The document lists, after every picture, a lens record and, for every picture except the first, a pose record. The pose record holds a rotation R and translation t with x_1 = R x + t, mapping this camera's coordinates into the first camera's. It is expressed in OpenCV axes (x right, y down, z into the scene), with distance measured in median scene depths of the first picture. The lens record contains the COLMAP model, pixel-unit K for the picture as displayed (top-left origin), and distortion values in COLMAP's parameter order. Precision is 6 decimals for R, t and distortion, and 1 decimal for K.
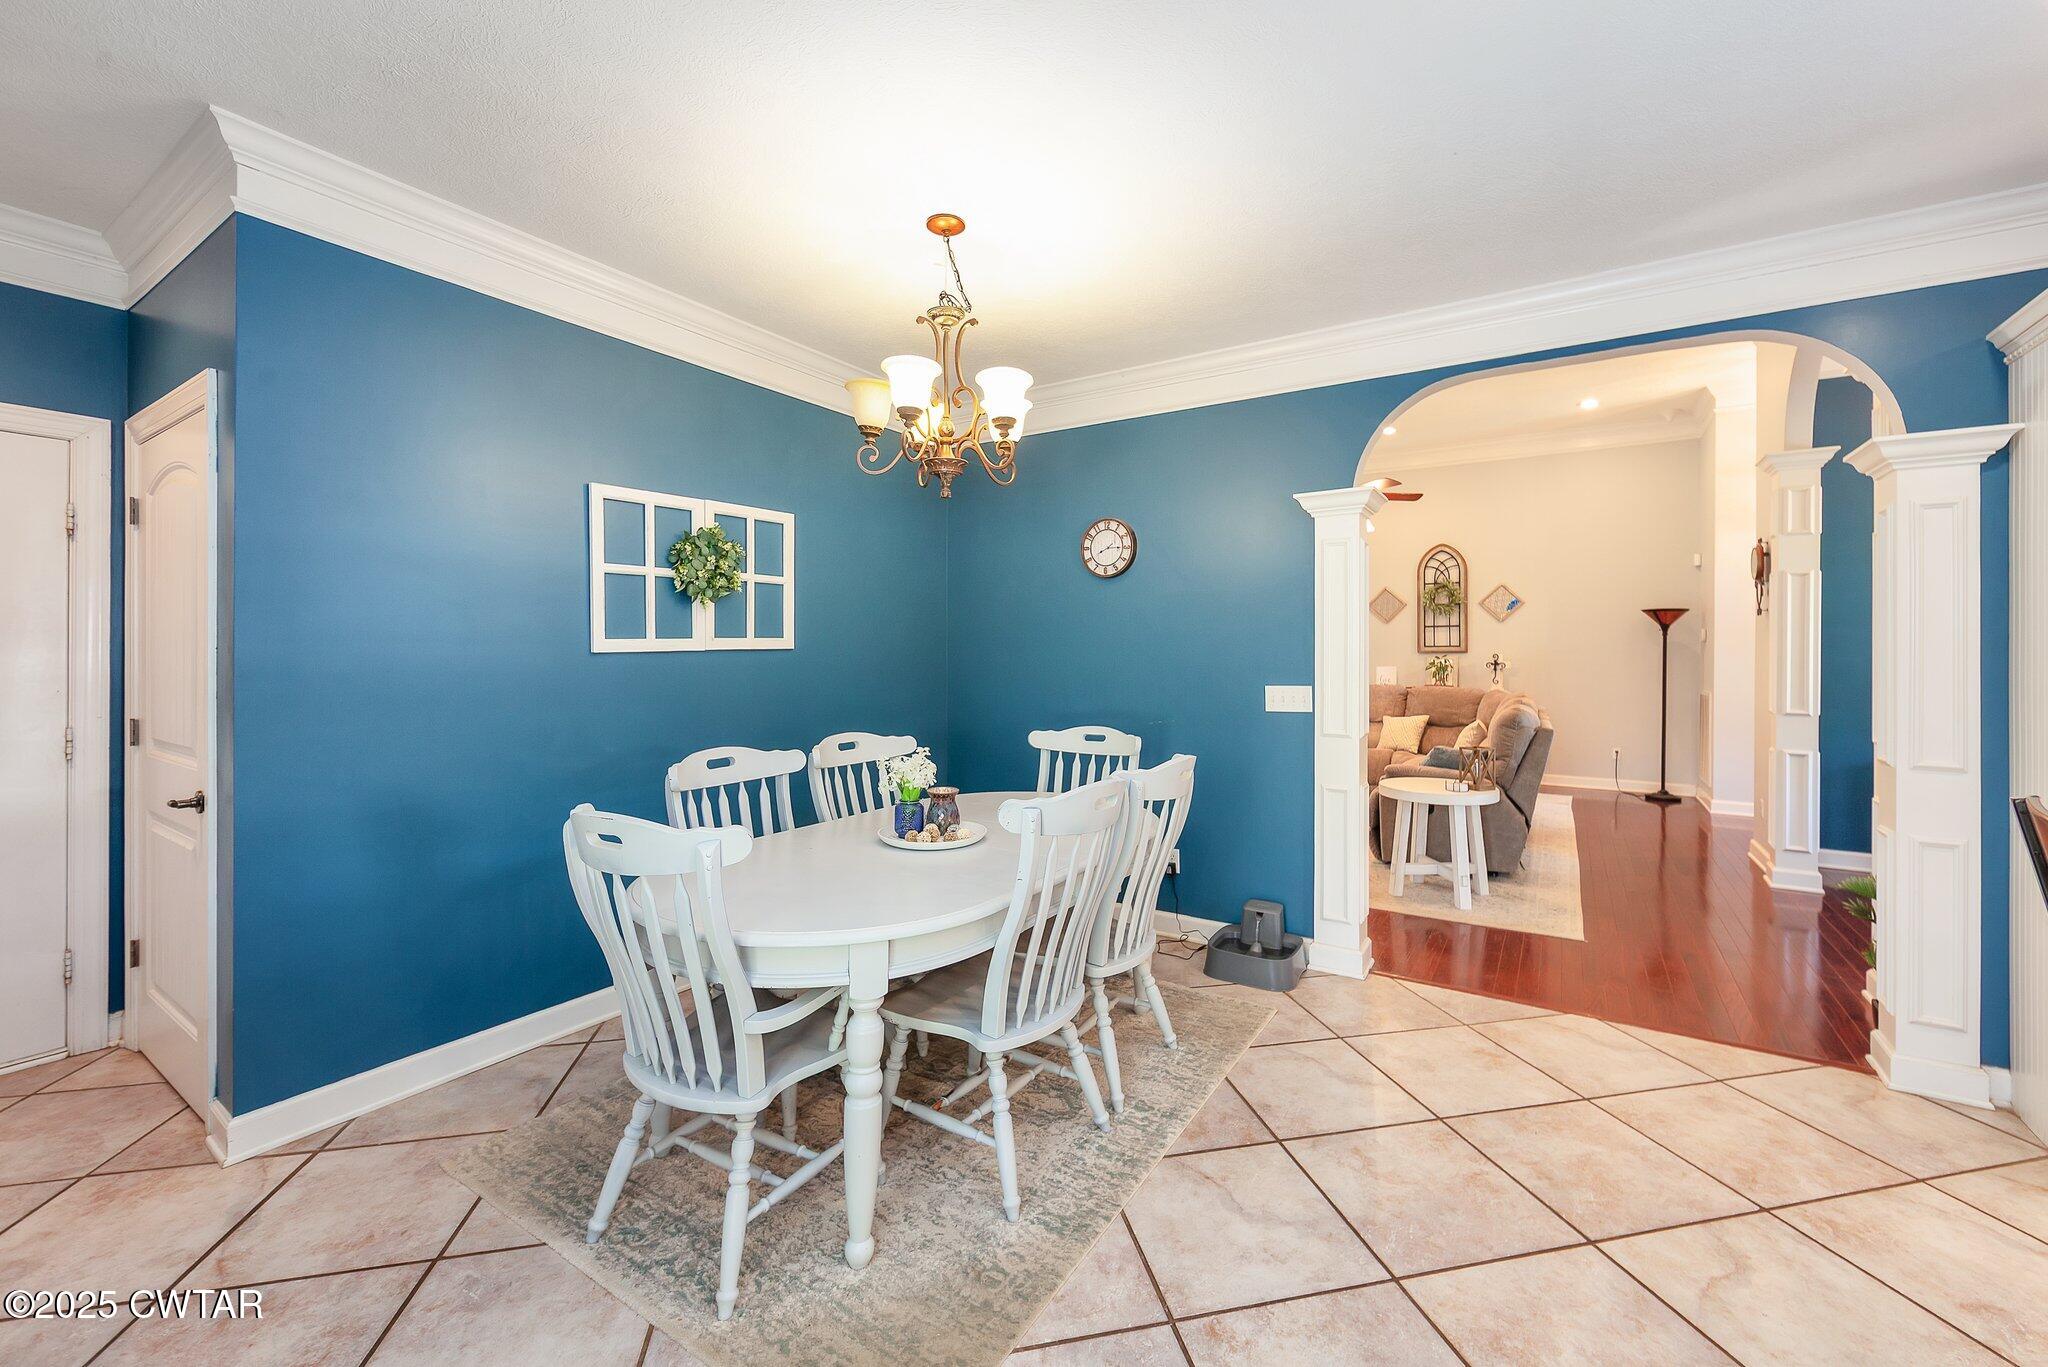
lens RADIAL K [[823.5, 0, 1035.5], [0, 823.5, 654.6], [0, 0, 1]] dist [-0.003148, -0.000252]
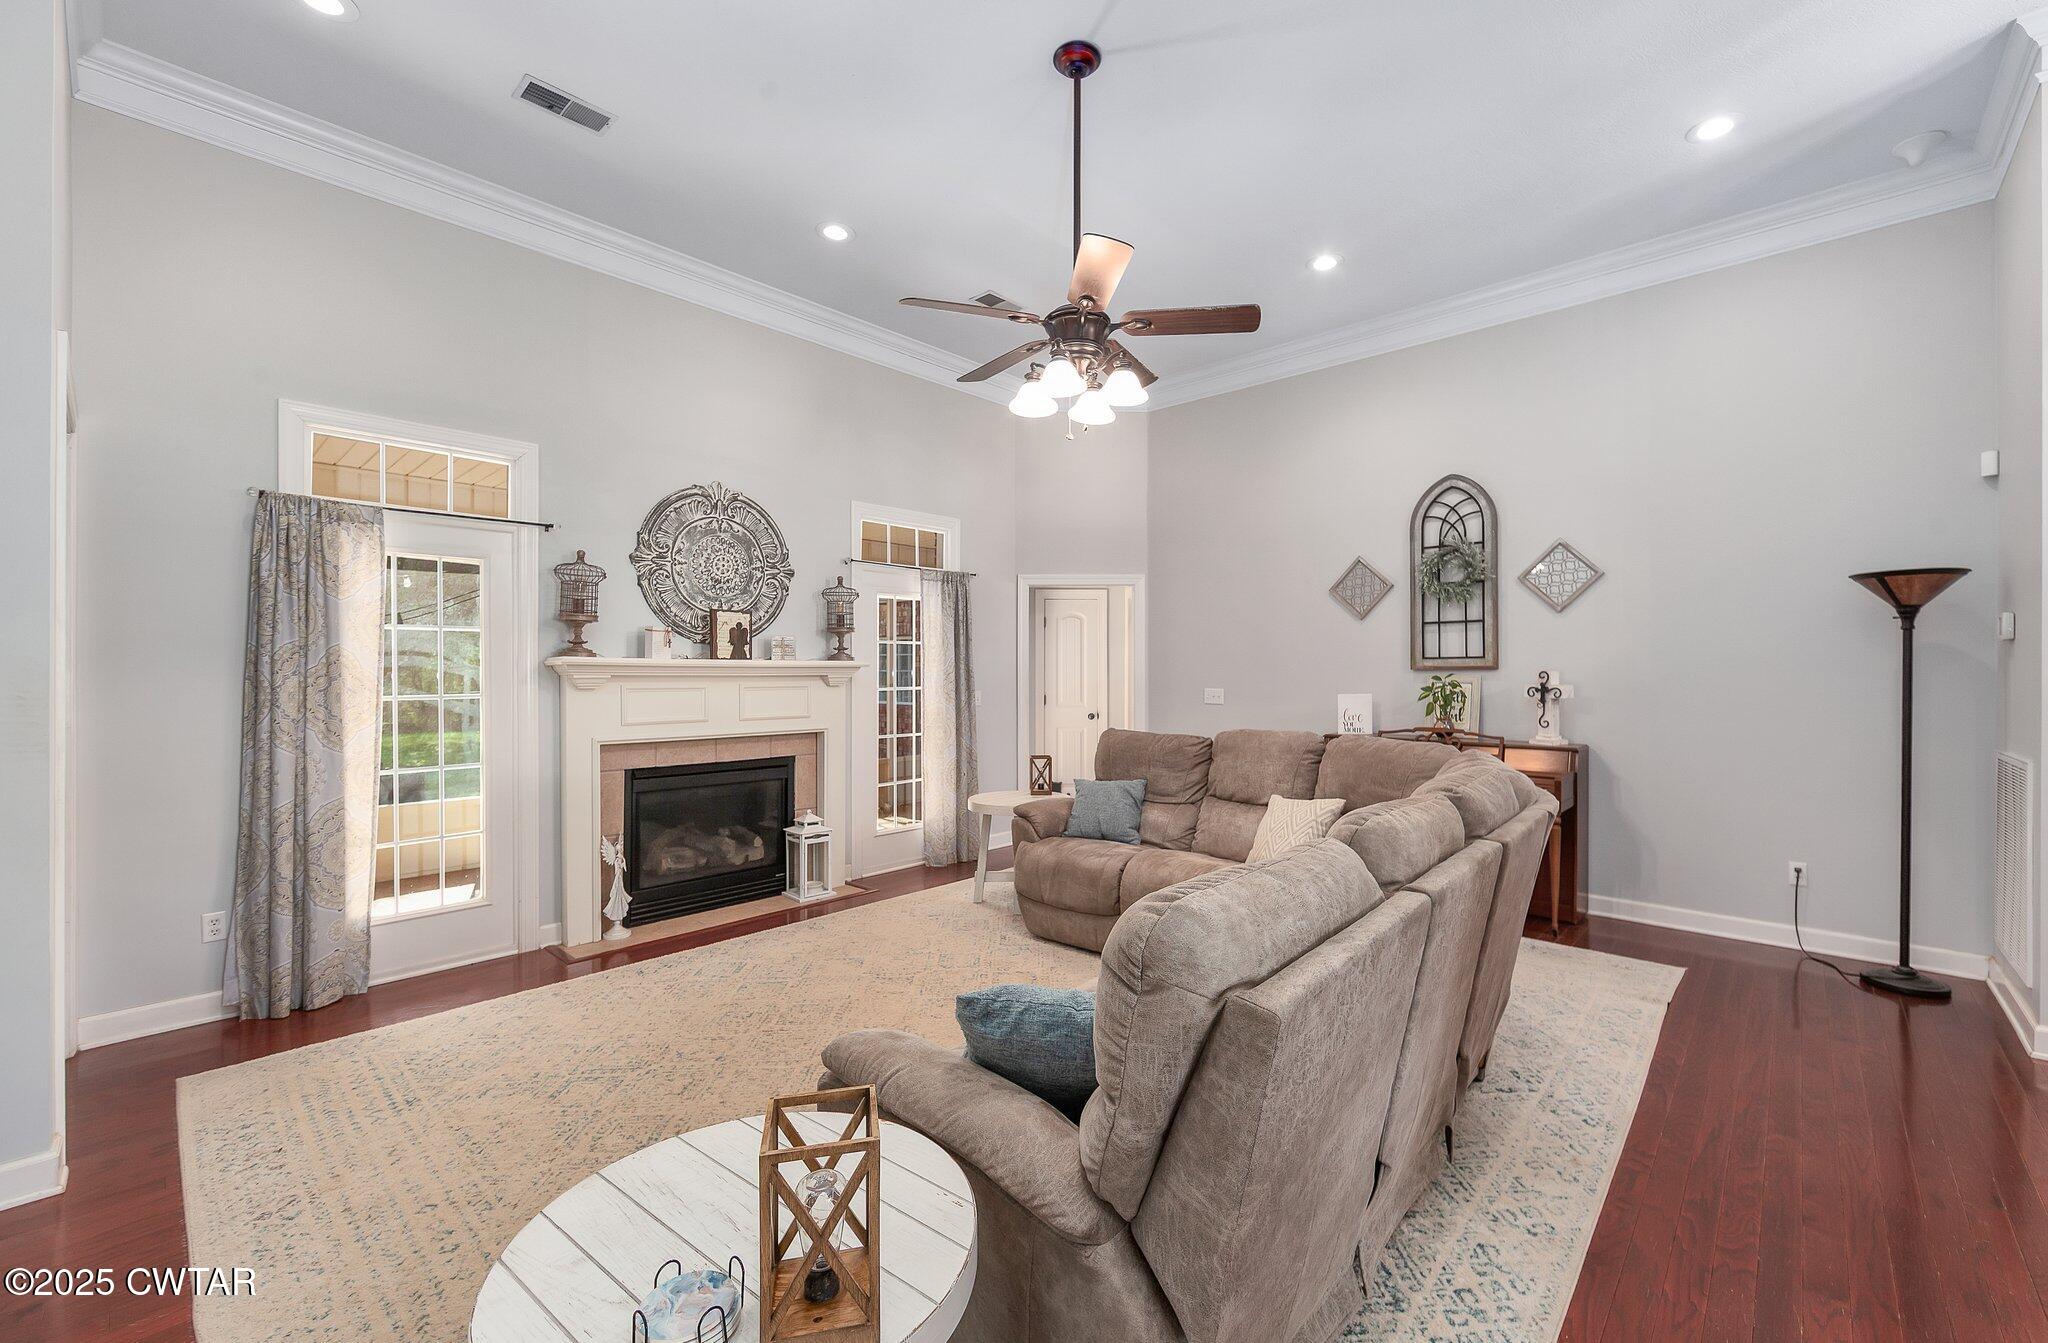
lens RADIAL K [[832.8, 0, 1045.7], [0, 832.8, 671.0], [0, 0, 1]] dist [-0.000963, -0.000320]
pose [[0.986737, -0.002822, -0.162301, 0.790060], [0.002735, 0.999996, -0.000764, -0.003678], [0.162303, 0.000310, 0.986741, 1.000970]]
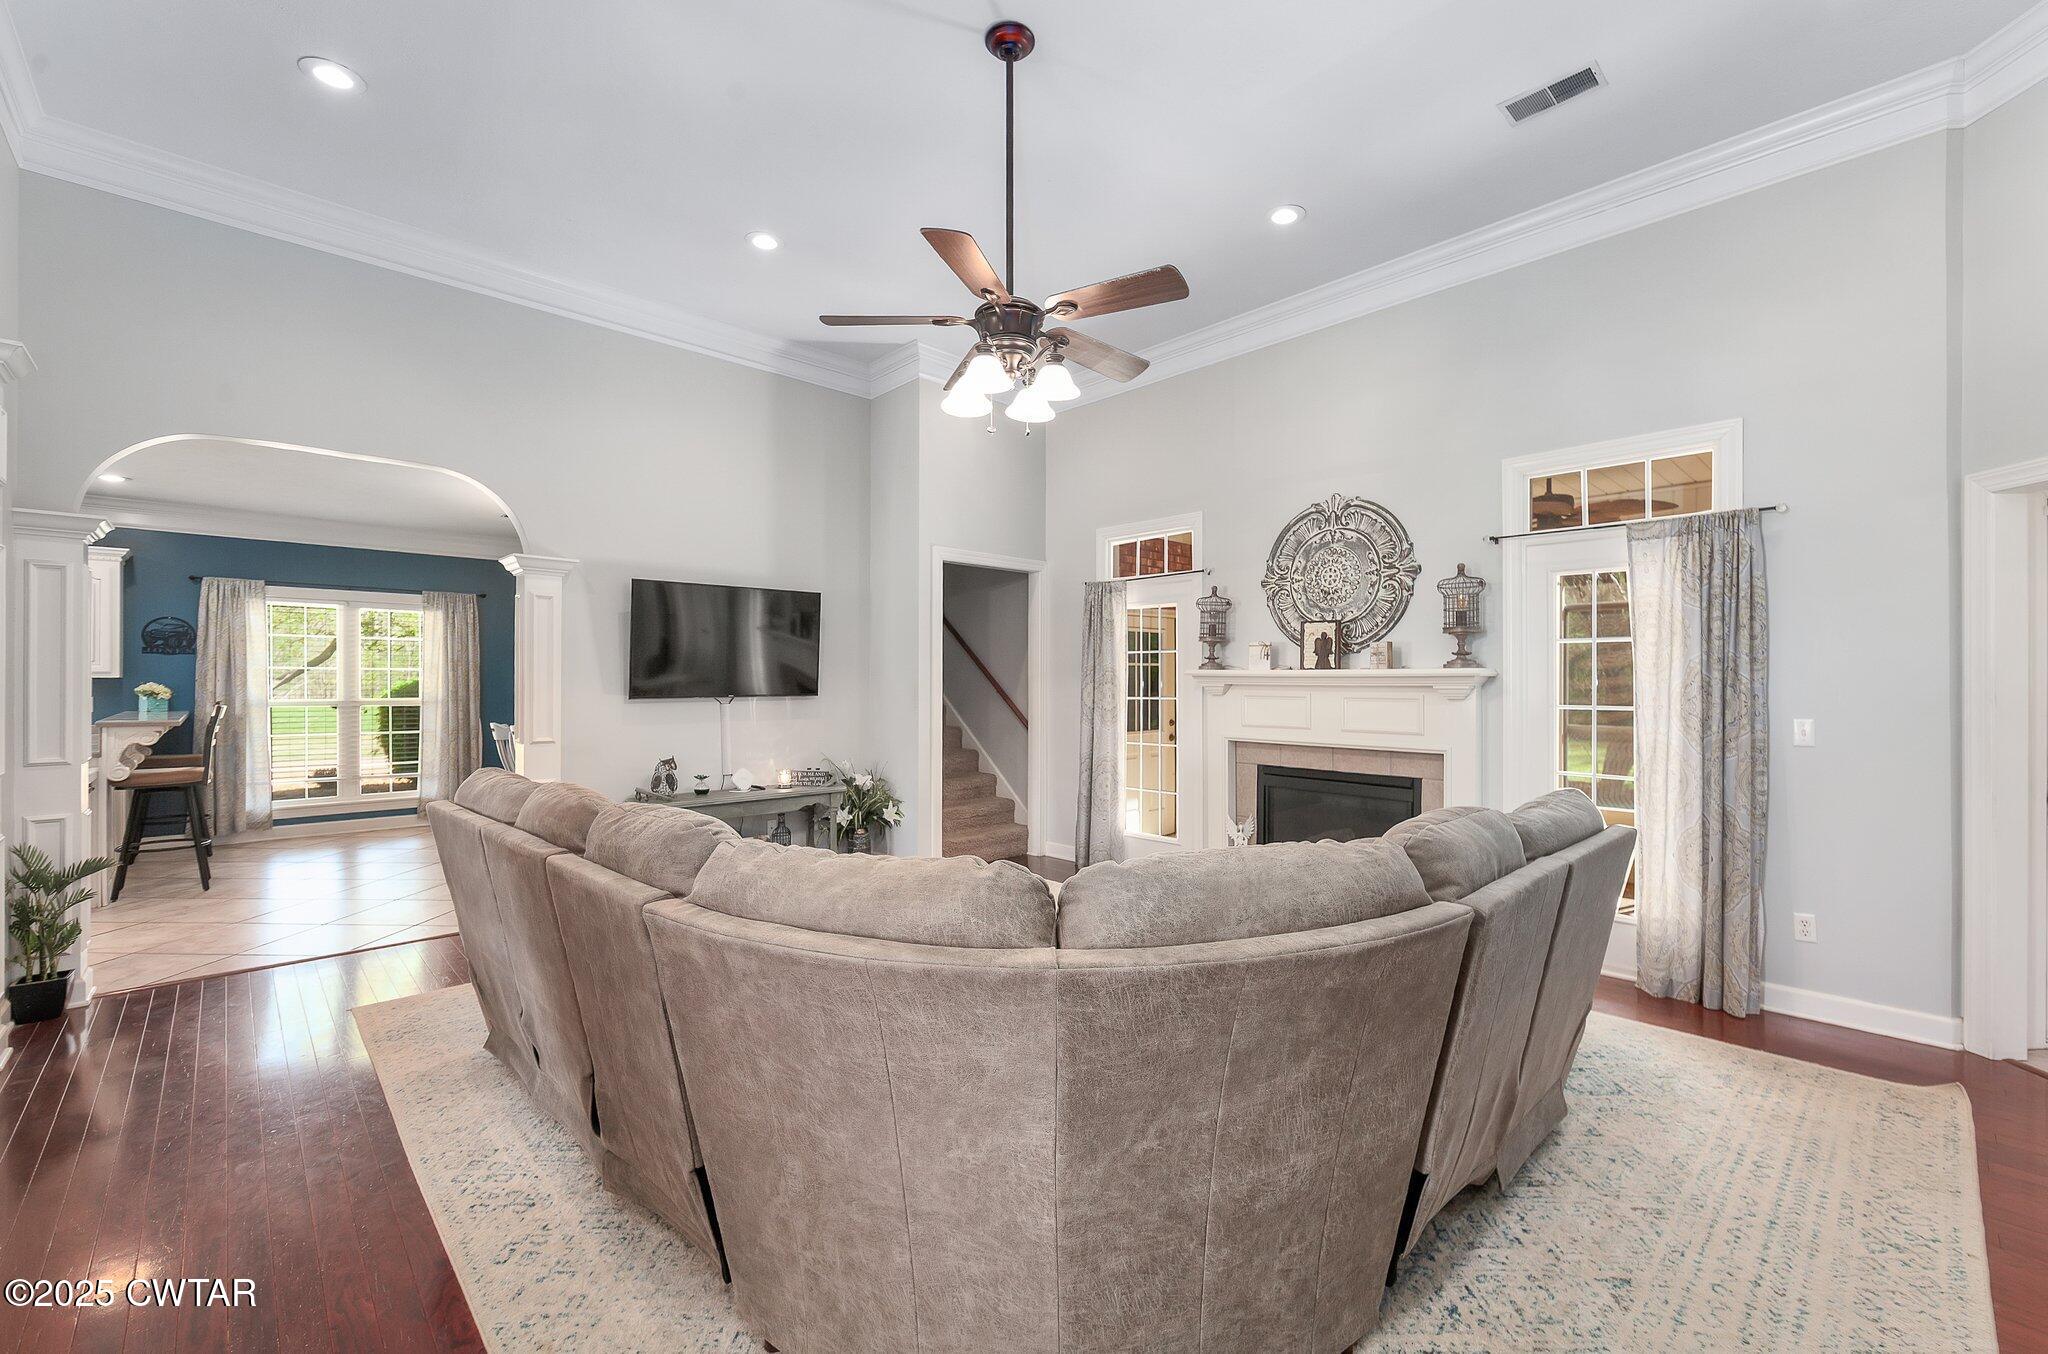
lens RADIAL K [[838.2, 0, 1024.0], [0, 838.2, 677.0], [0, 0, 1]] dist [0.002939, 0.000075]
pose [[-0.236231, -0.007240, -0.971670, 1.492499], [-0.004995, 0.999968, -0.006236, -0.001534], [0.971684, 0.003380, -0.236259, 2.066615]]
